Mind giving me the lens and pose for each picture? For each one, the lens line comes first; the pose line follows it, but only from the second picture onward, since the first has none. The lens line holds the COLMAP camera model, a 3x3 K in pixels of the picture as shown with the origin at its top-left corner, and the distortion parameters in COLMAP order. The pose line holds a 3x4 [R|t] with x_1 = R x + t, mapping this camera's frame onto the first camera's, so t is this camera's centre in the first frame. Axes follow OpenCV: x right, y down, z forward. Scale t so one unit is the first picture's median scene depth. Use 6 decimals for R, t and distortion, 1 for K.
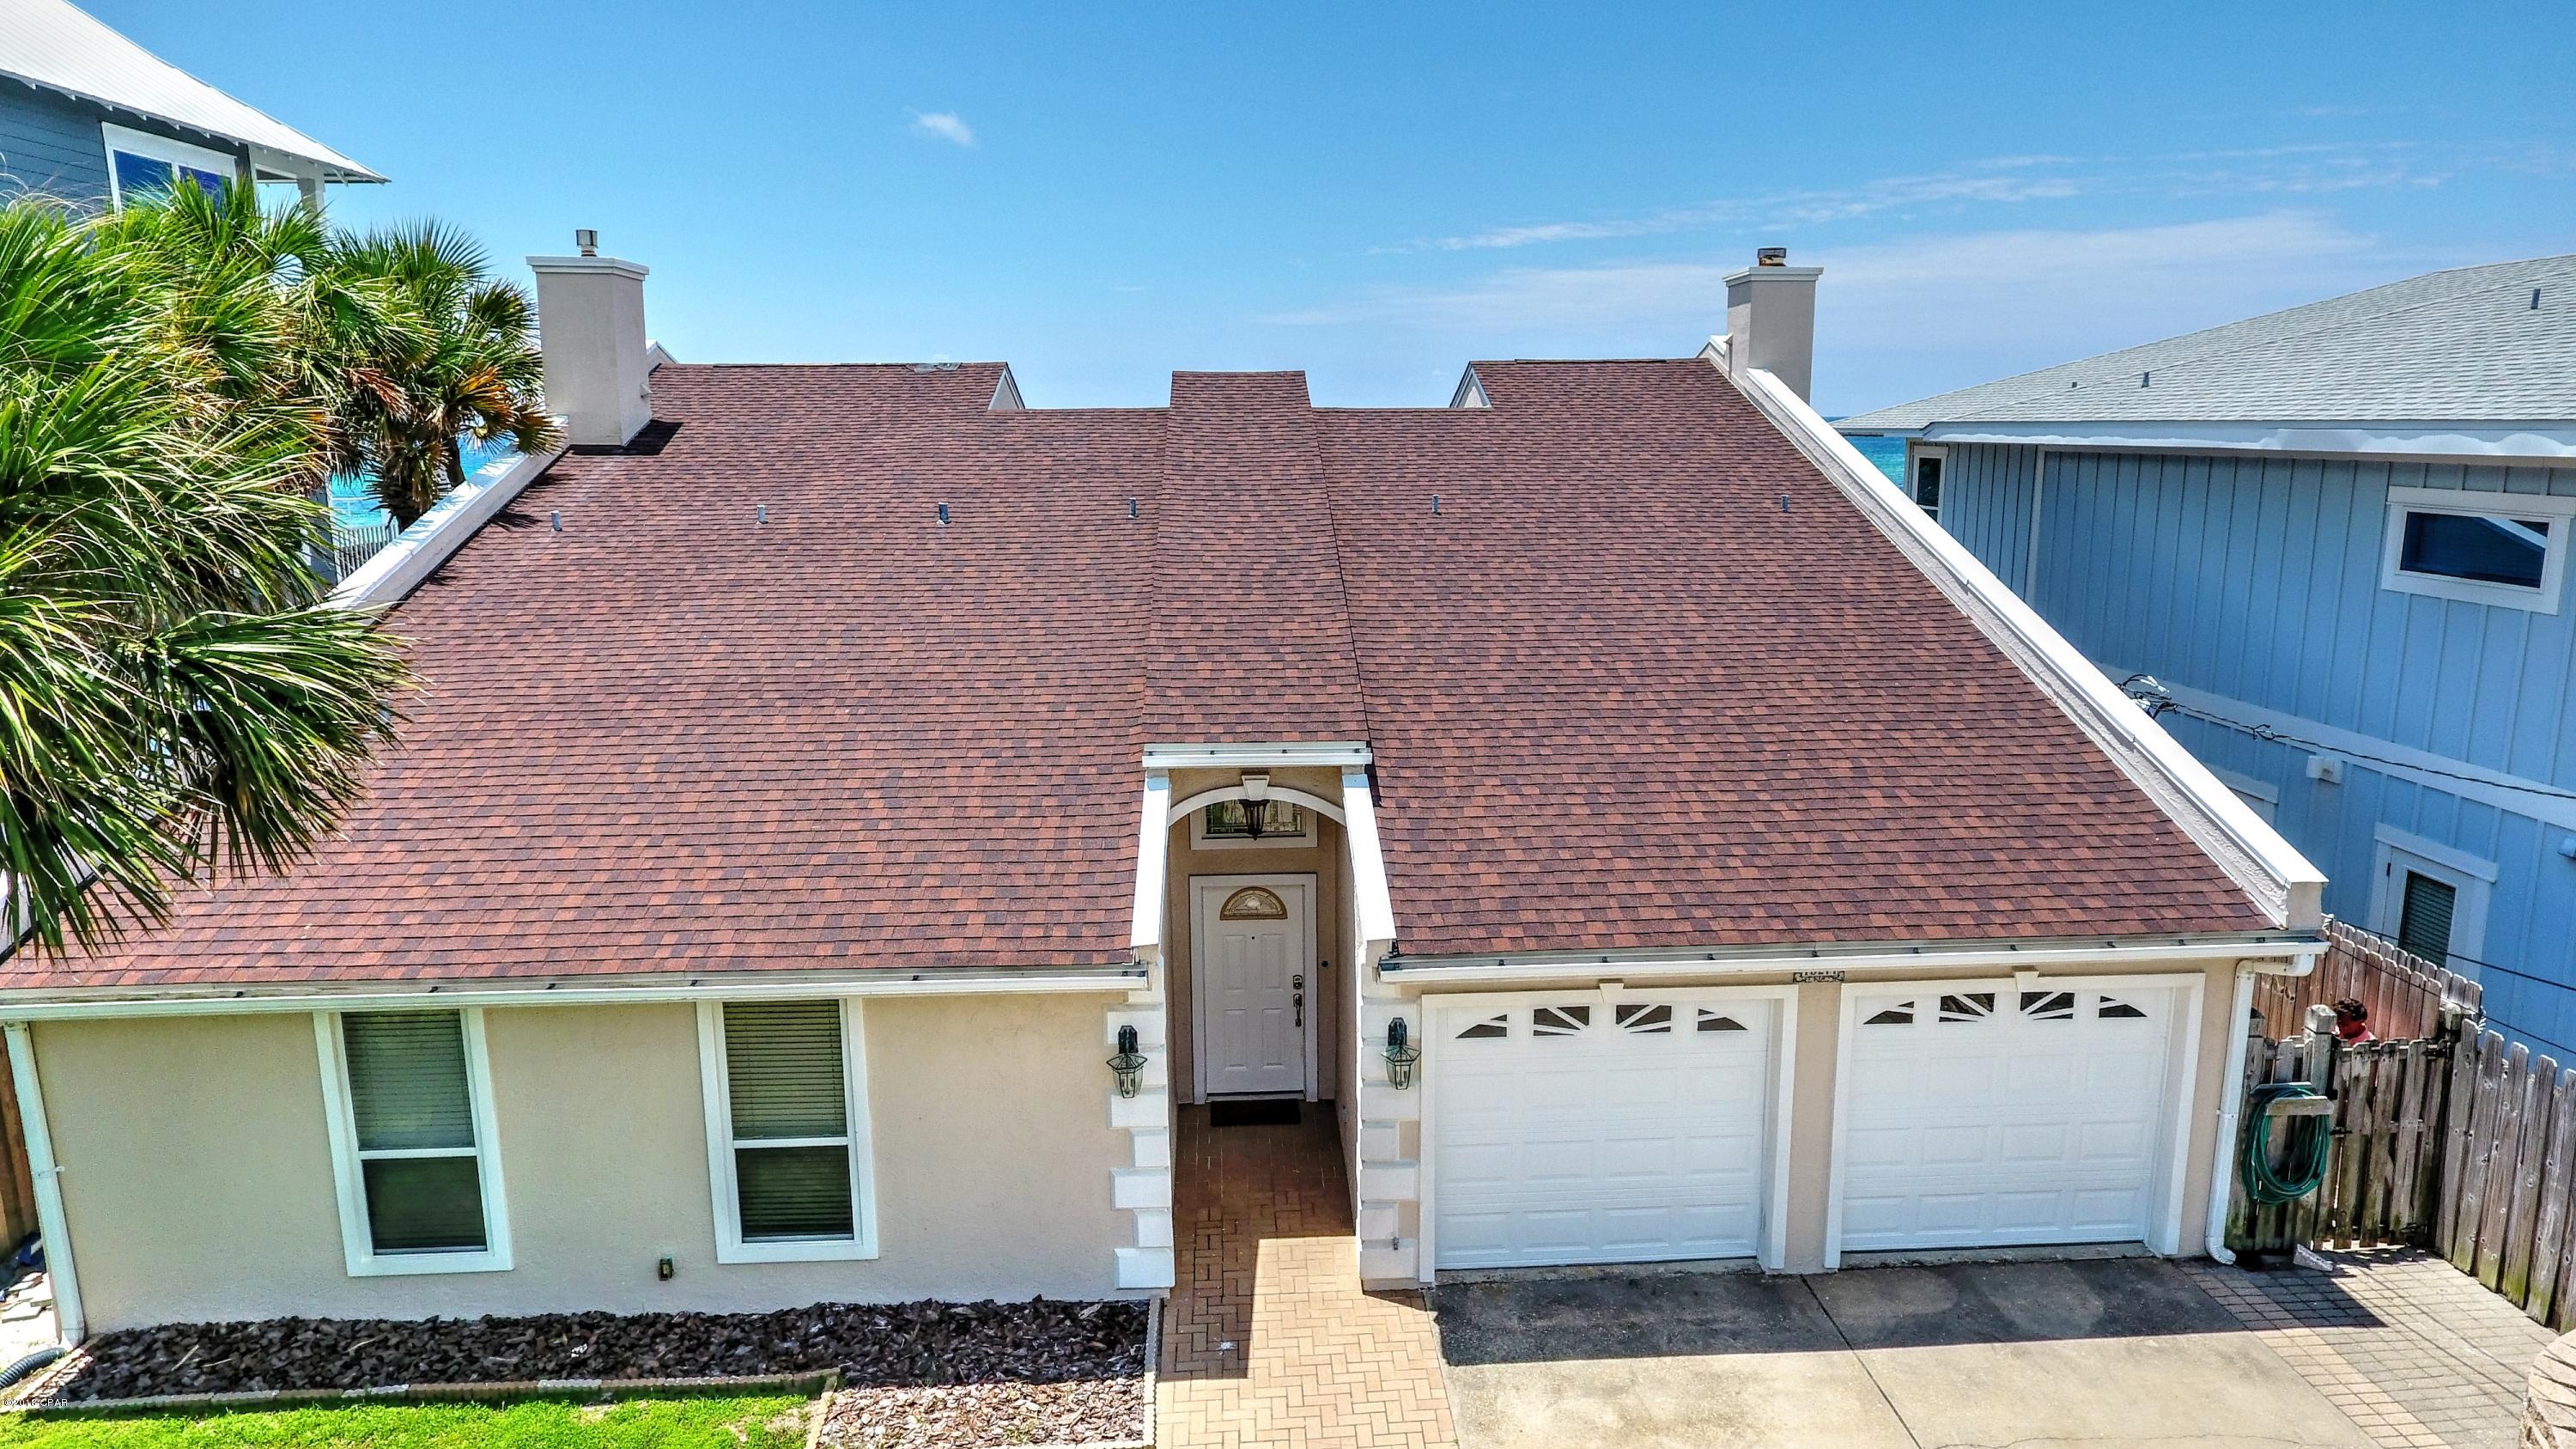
lens RADIAL K [[1528.6, 0, 1293.5], [0, 1528.6, 687.6], [0, 0, 1]] dist [-0.090283, 0.122181]
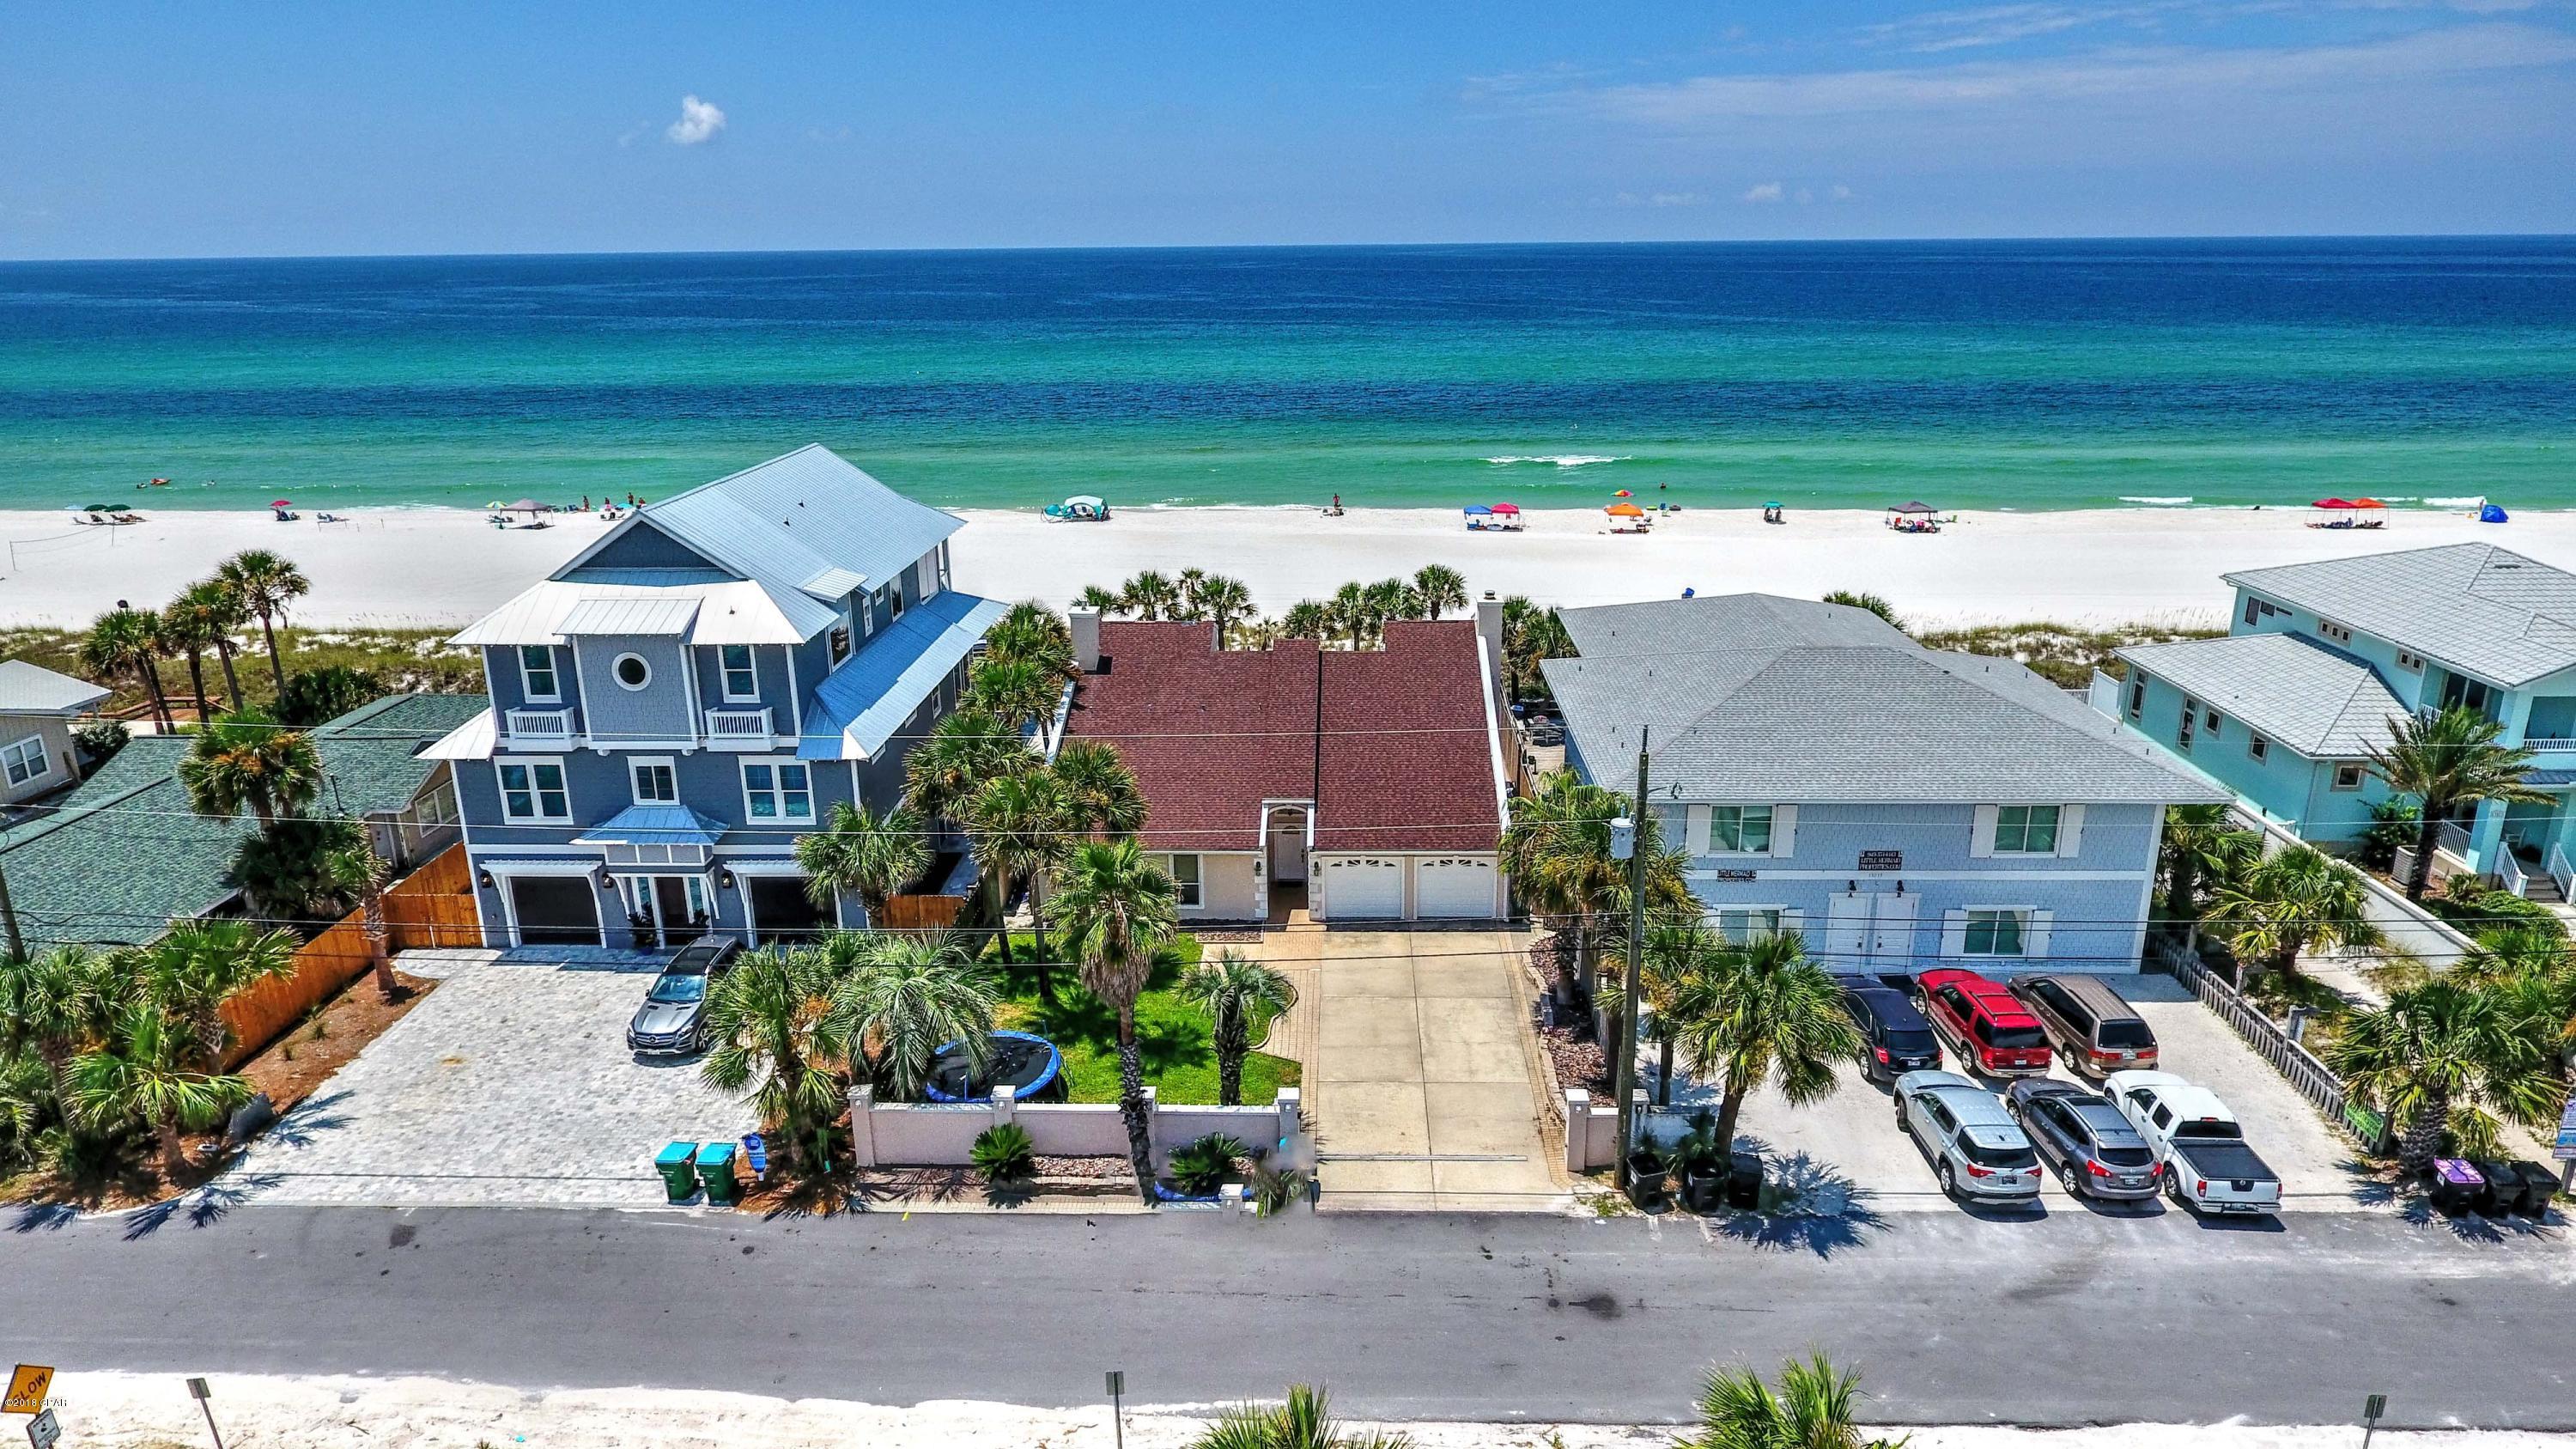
lens RADIAL K [[1509.9, 0, 1302.5], [0, 1509.9, 713.4], [0, 0, 1]] dist [-0.001001, -0.003931]
pose [[0.997313, 0.023410, -0.069421, 0.323790], [-0.014354, 0.991646, 0.128186, -0.790772], [0.071842, -0.126845, 0.989317, -3.376326]]
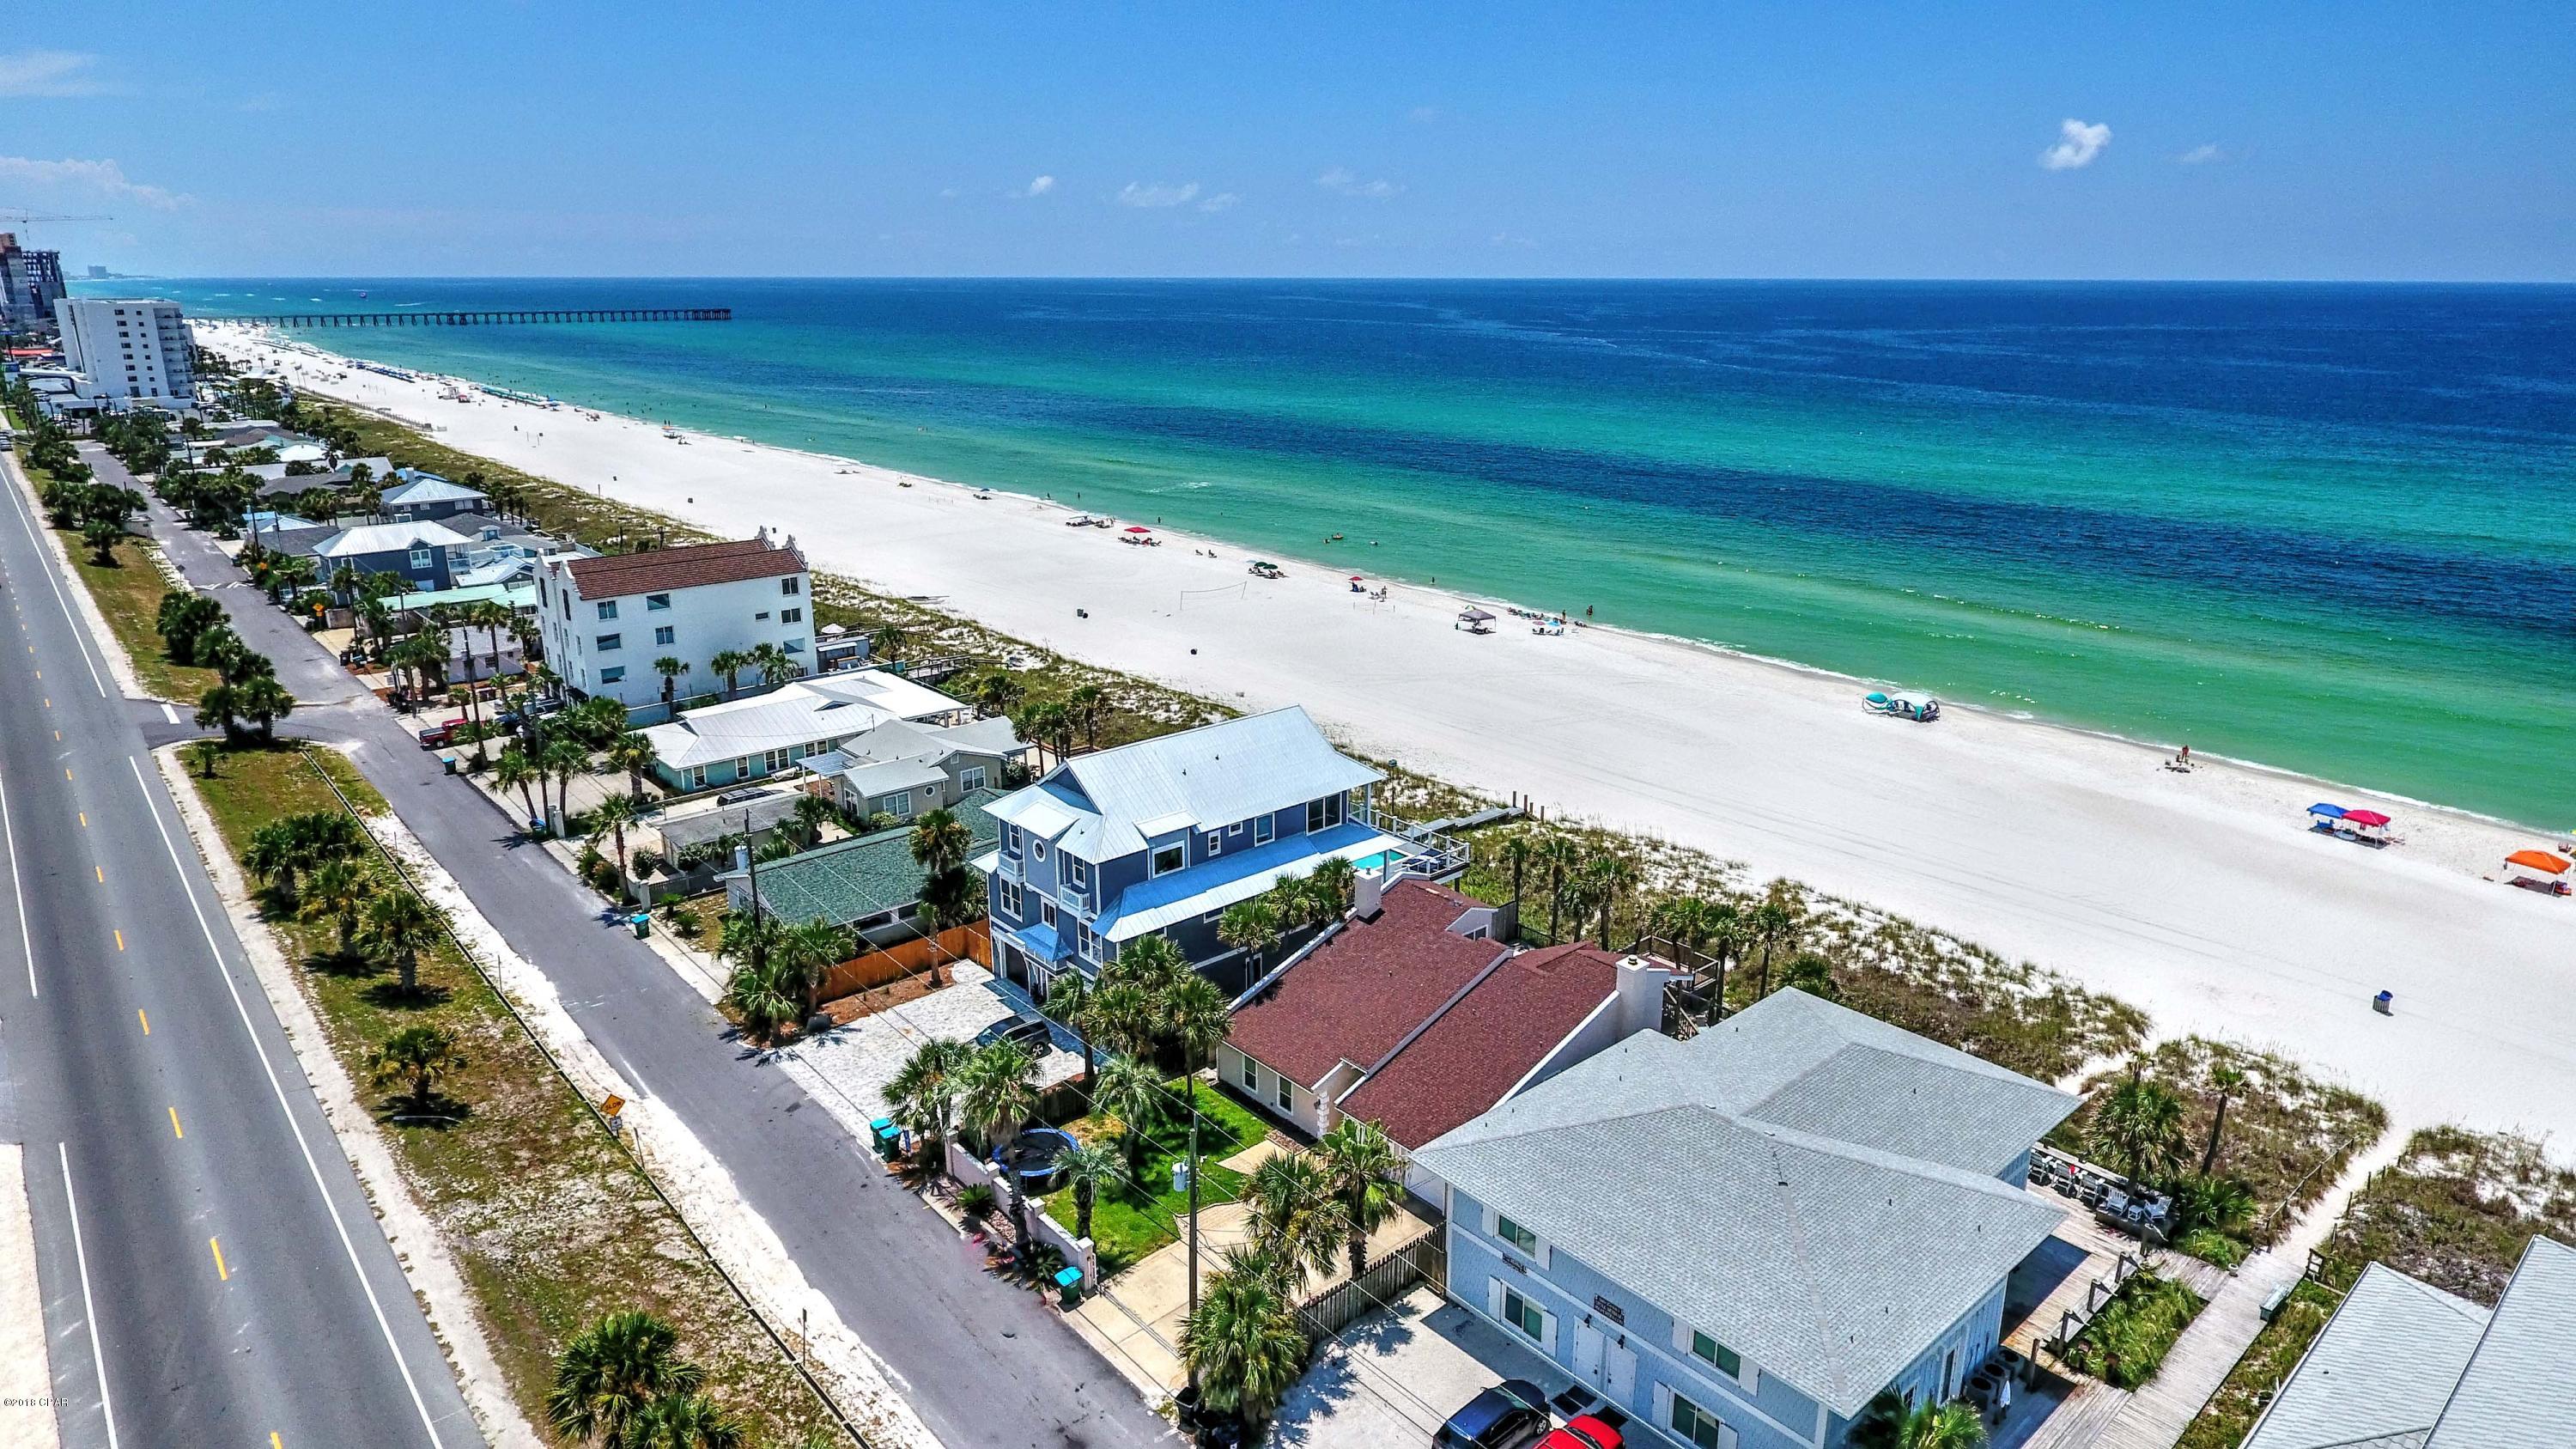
lens RADIAL K [[1519.7, 0, 1301.1], [0, 1519.7, 714.3], [0, 0, 1]] dist [-0.003759, 0.001447]
pose [[0.631768, 0.232045, -0.739611, 3.962559], [-0.145862, 0.972685, 0.180576, -2.374589], [0.761311, -0.006201, 0.648358, -3.091575]]
